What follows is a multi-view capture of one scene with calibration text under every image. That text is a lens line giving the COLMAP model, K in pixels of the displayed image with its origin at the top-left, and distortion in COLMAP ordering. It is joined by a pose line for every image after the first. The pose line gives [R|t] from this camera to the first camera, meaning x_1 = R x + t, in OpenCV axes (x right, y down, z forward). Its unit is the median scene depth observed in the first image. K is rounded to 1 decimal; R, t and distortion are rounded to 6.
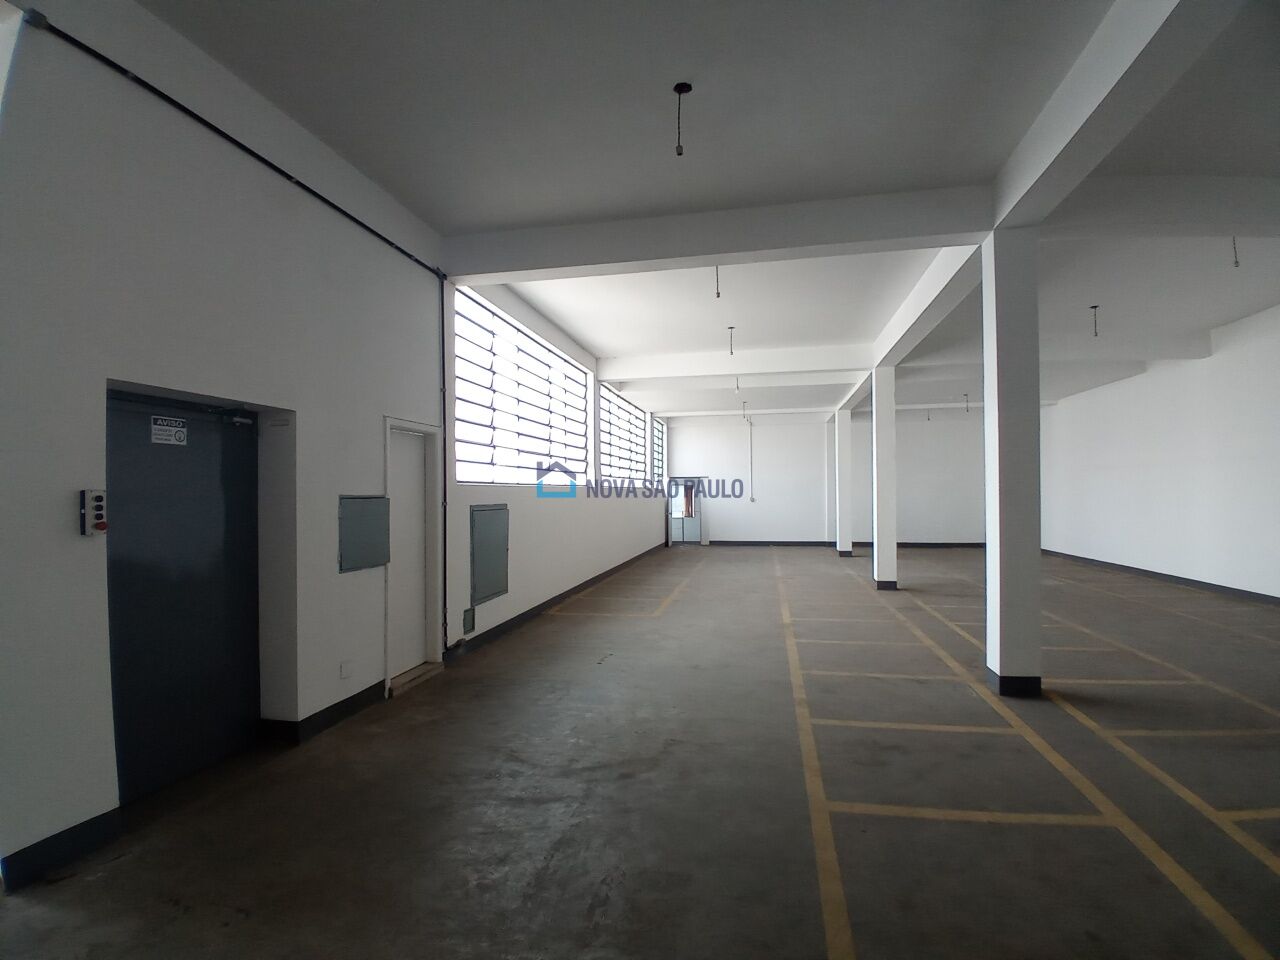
lens RADIAL K [[638.8, 0, 642.6], [0, 638.8, 484.9], [0, 0, 1]] dist [0.001018, -0.045926]
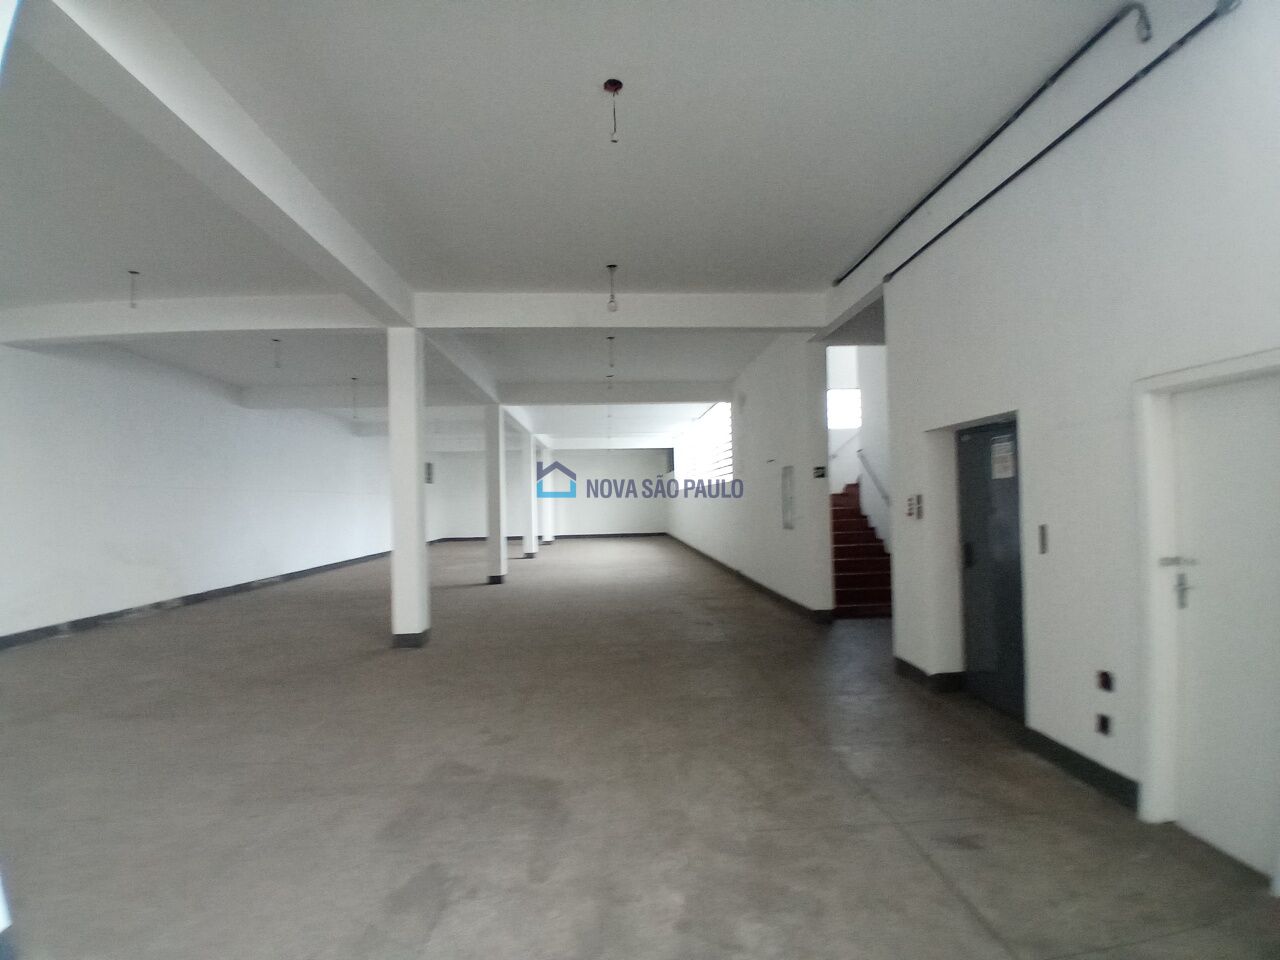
lens RADIAL K [[638.8, 0, 642.6], [0, 638.8, 484.9], [0, 0, 1]] dist [0.001018, -0.045926]
pose [[-0.960752, 0.032571, -0.275490, 0.335727], [0.043276, 0.998522, -0.032868, 0.005106], [0.274012, -0.043501, -0.960742, 2.044430]]
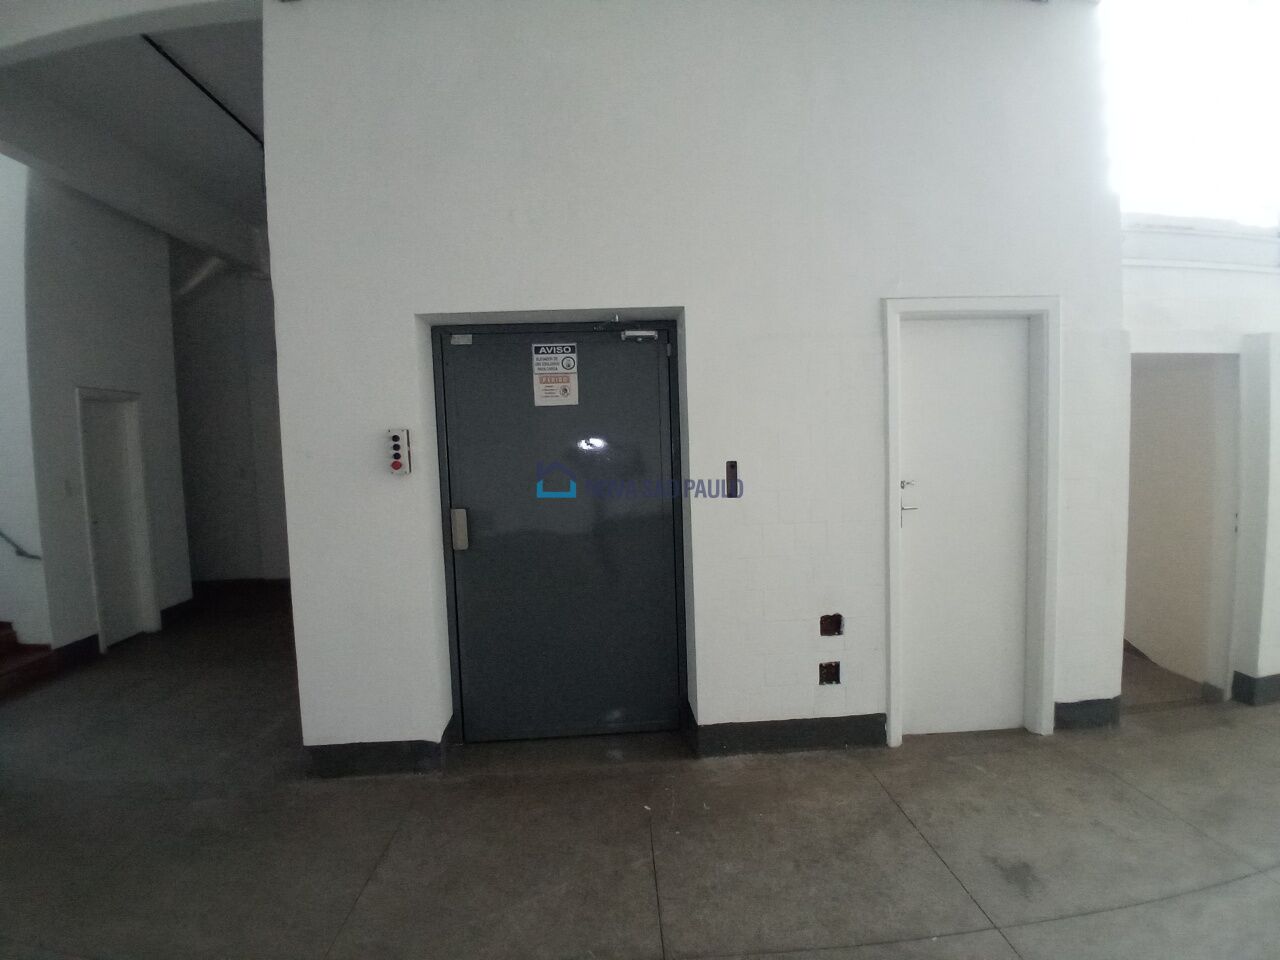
lens RADIAL K [[638.8, 0, 642.6], [0, 638.8, 484.9], [0, 0, 1]] dist [0.001018, -0.045926]
pose [[0.265694, 0.077072, -0.960972, 0.176004], [0.043044, 0.994857, 0.091691, 0.015710], [0.963096, -0.065726, 0.261009, 0.863325]]
